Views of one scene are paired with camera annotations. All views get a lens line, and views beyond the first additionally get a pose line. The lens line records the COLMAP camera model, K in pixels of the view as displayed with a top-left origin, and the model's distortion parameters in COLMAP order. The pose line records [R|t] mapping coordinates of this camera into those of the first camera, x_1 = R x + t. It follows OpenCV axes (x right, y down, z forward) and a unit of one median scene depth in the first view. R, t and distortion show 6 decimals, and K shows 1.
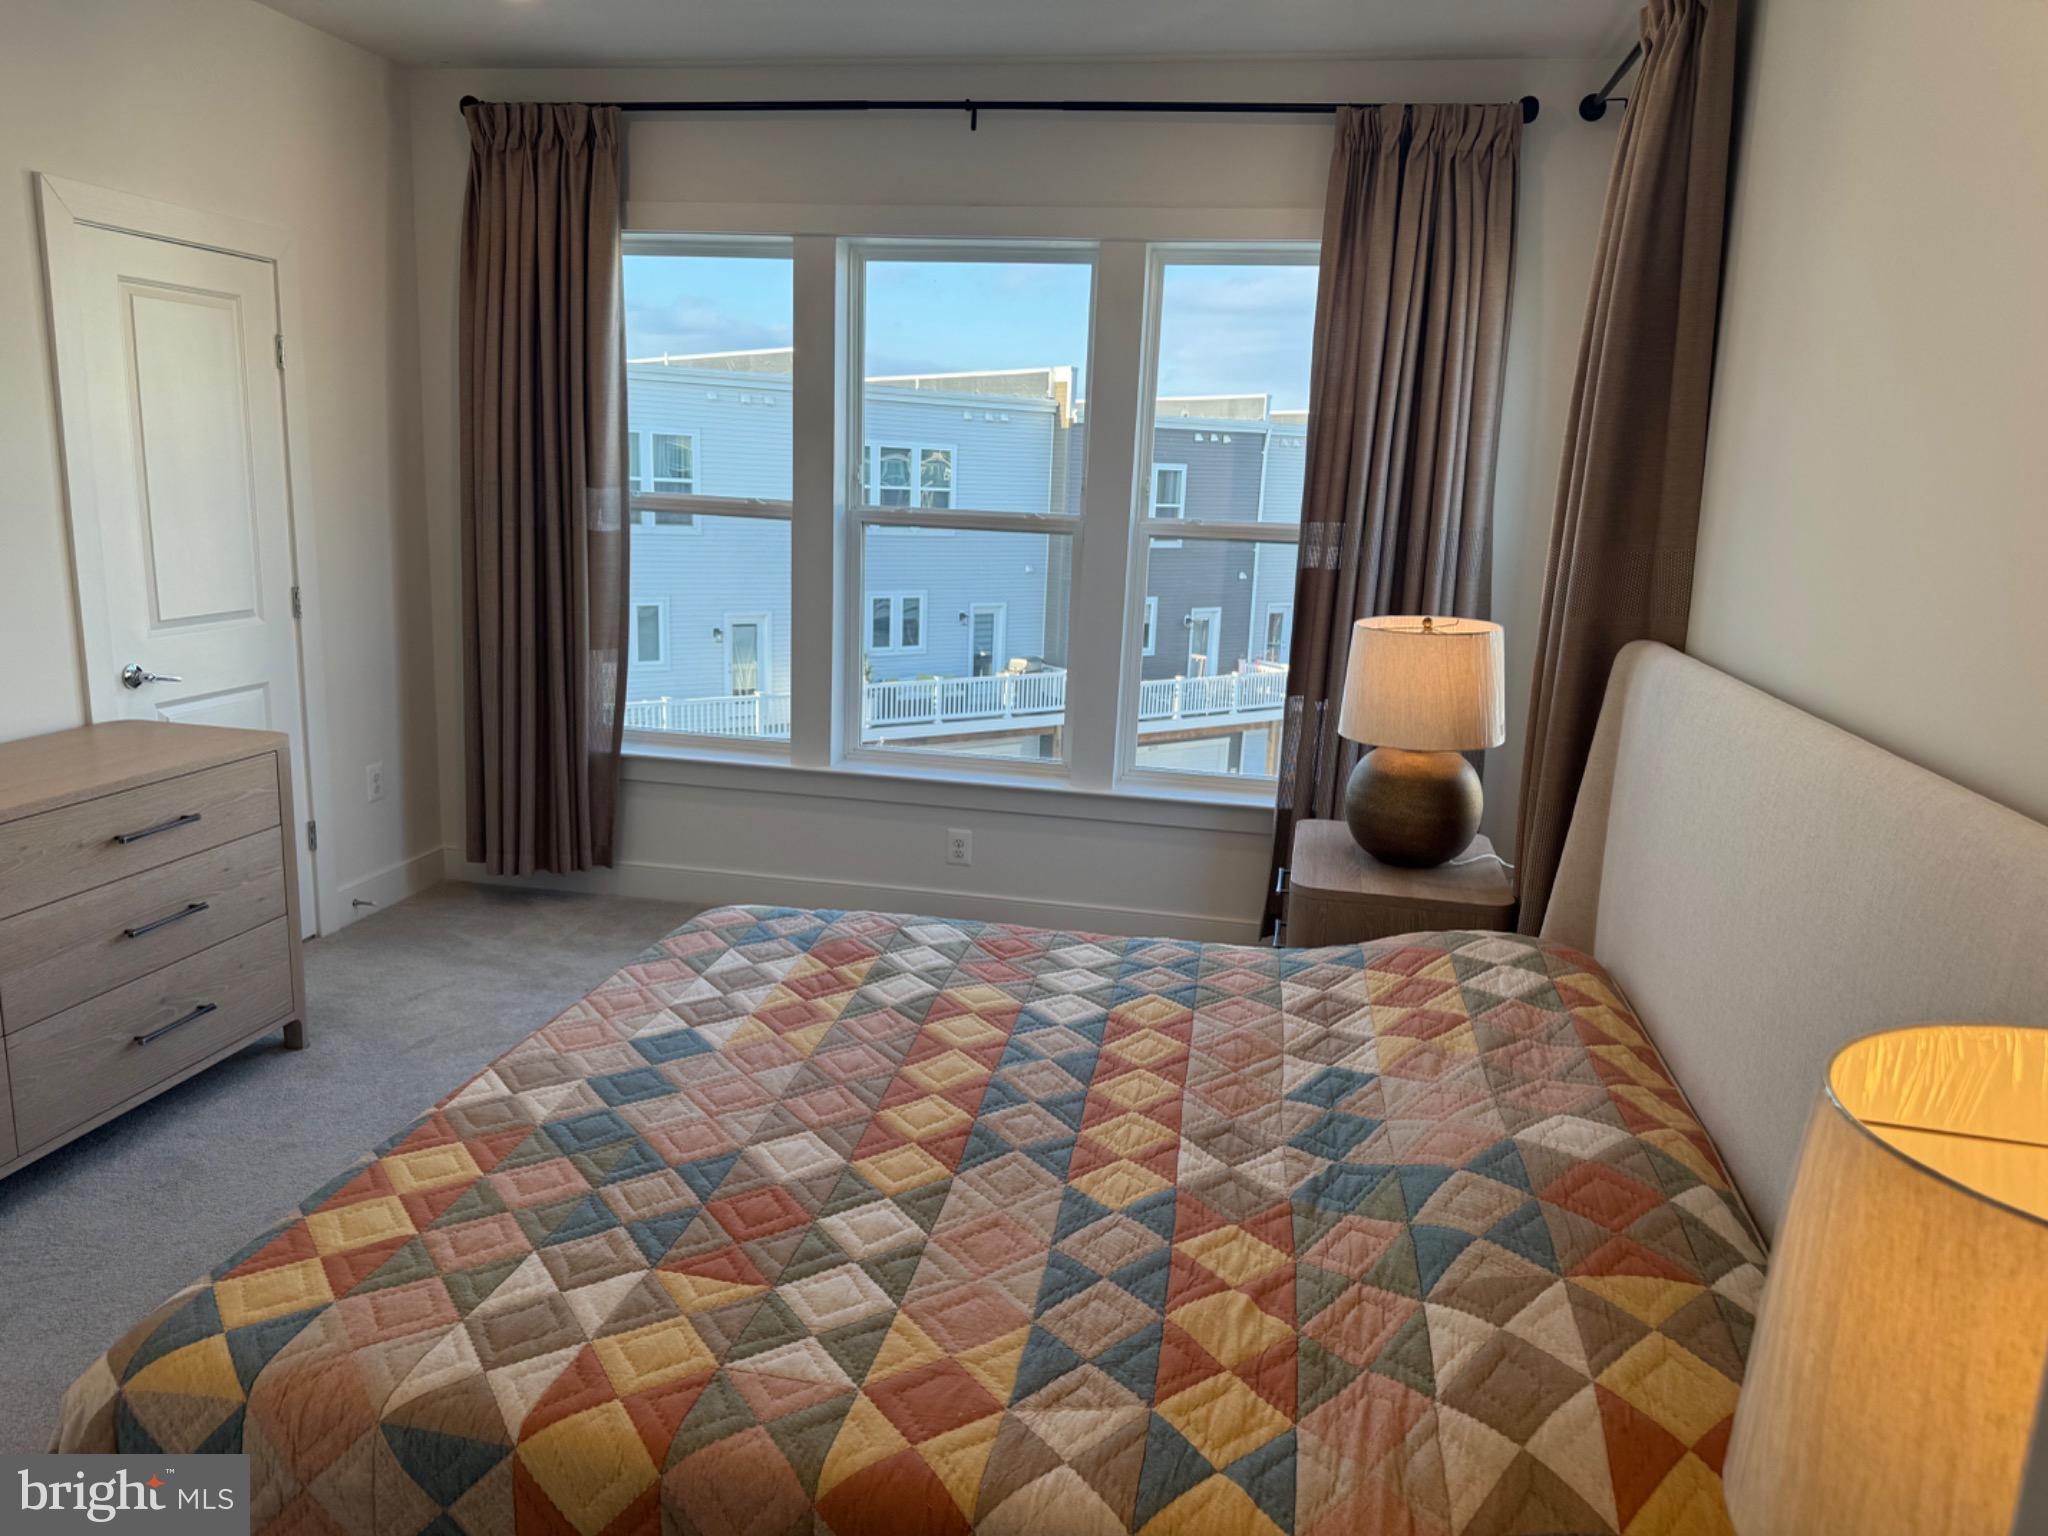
lens RADIAL K [[1438.4, 0, 1019.2], [0, 1438.4, 763.1], [0, 0, 1]] dist [0.063404, -0.080342]
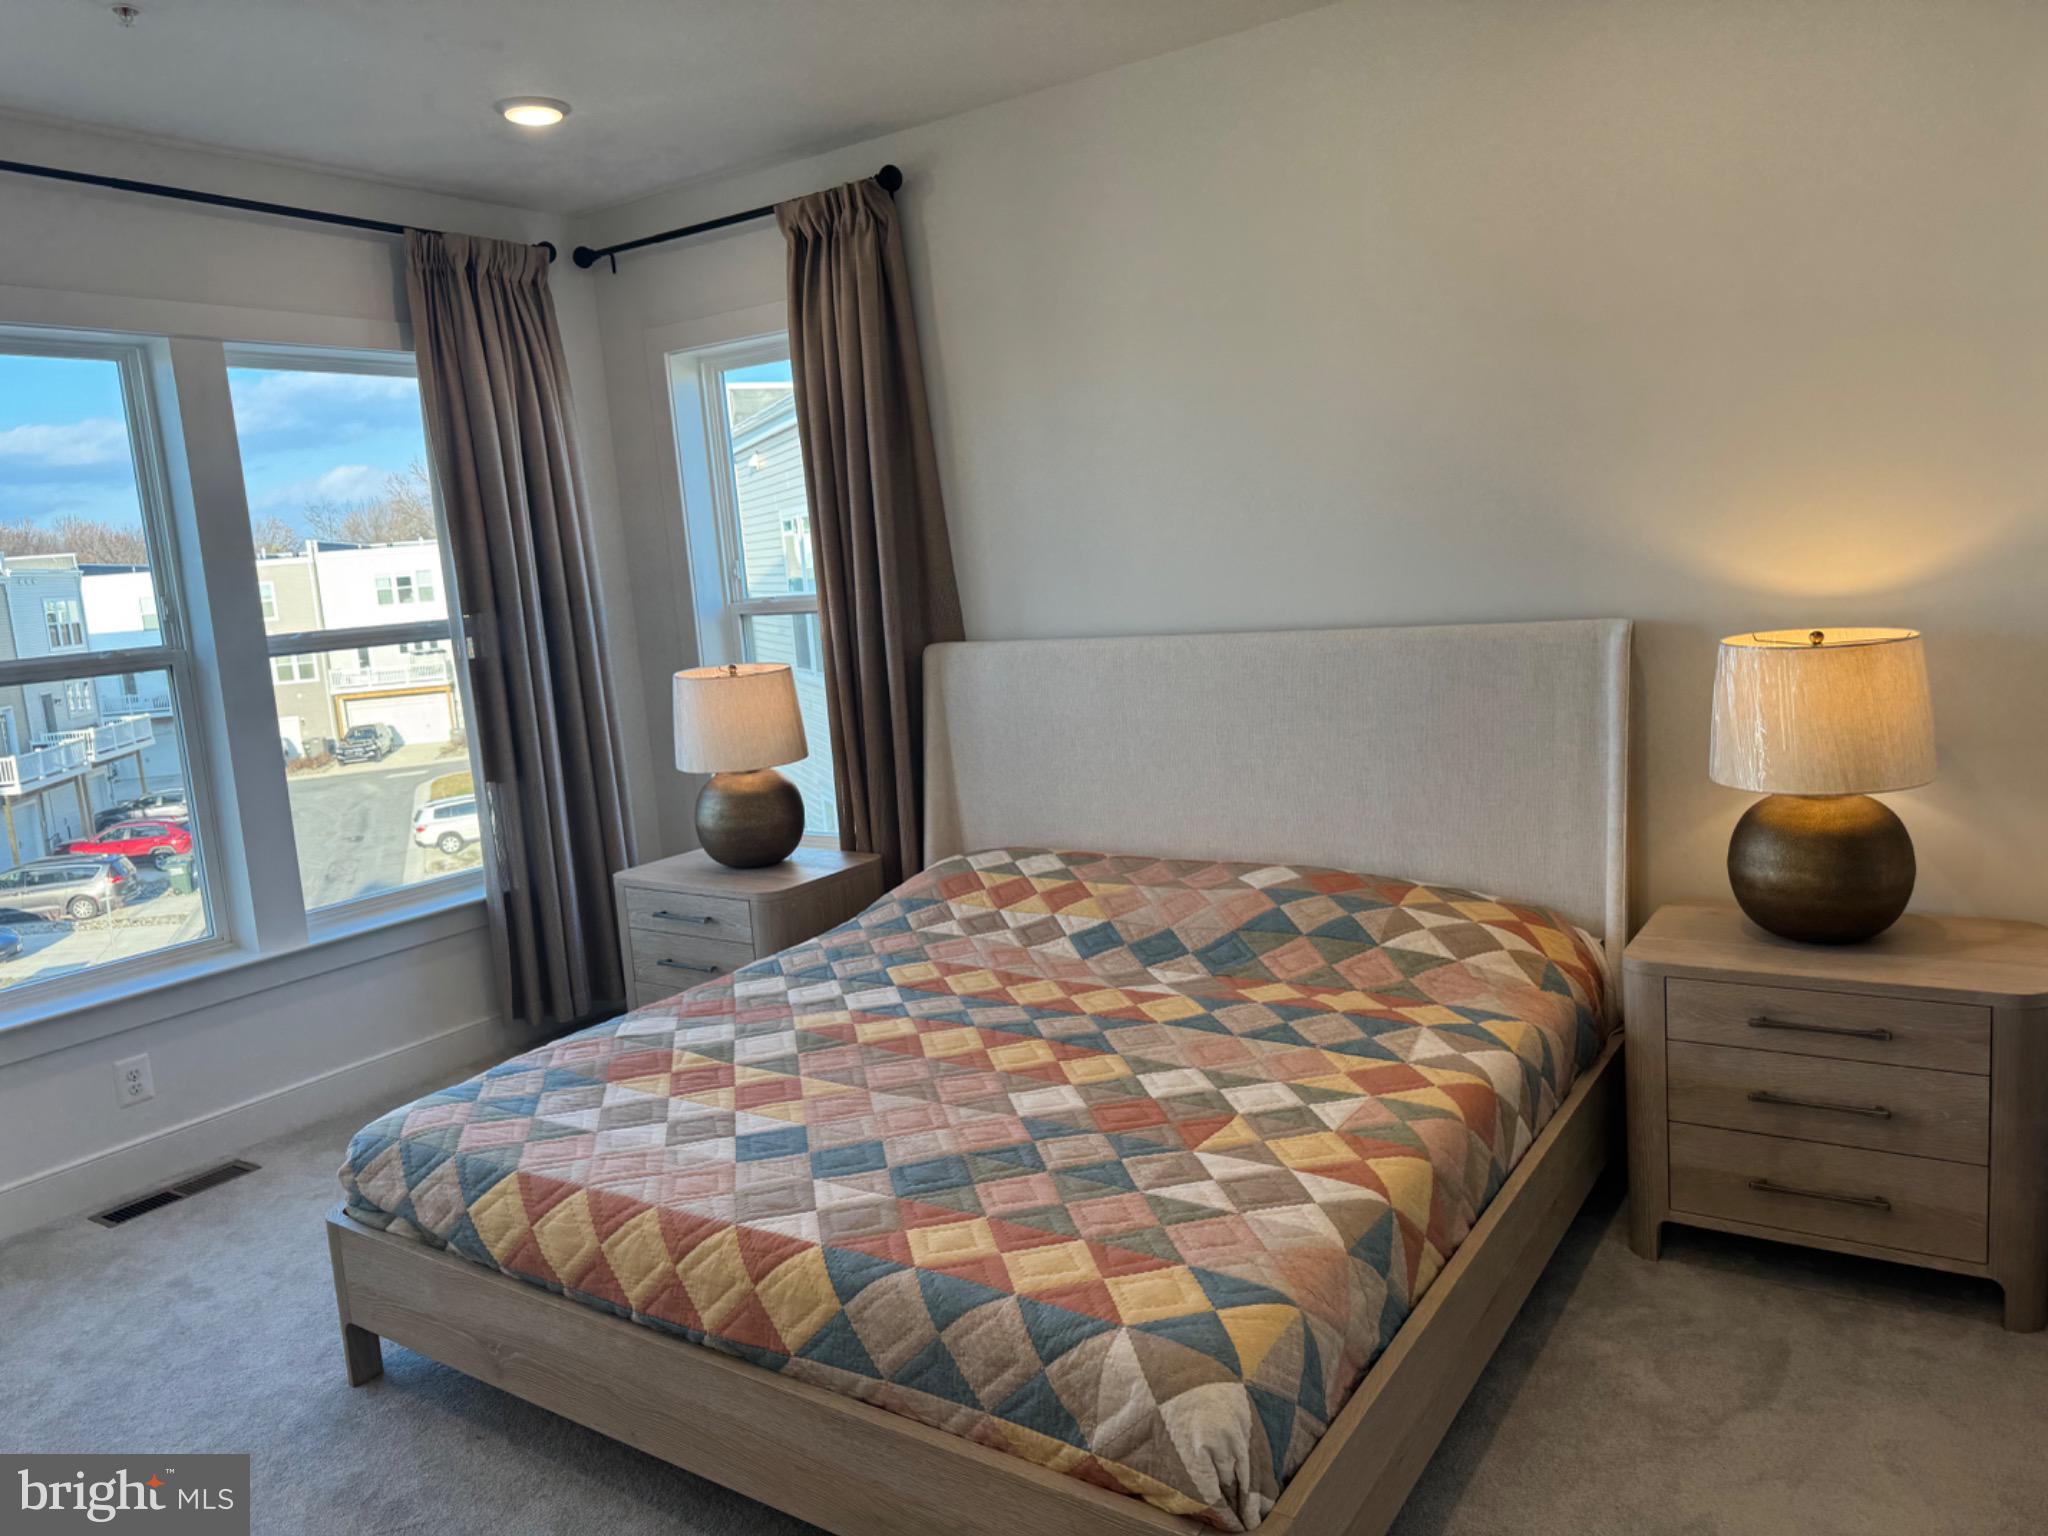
lens RADIAL K [[1438.4, 0, 1006.7], [0, 1438.4, 767.3], [0, 0, 1]] dist [0.063404, -0.080342]
pose [[0.399939, -0.206504, 0.892975, -1.039884], [0.272779, 0.956956, 0.099129, -0.106824], [-0.875009, 0.203939, 0.439054, 0.393792]]
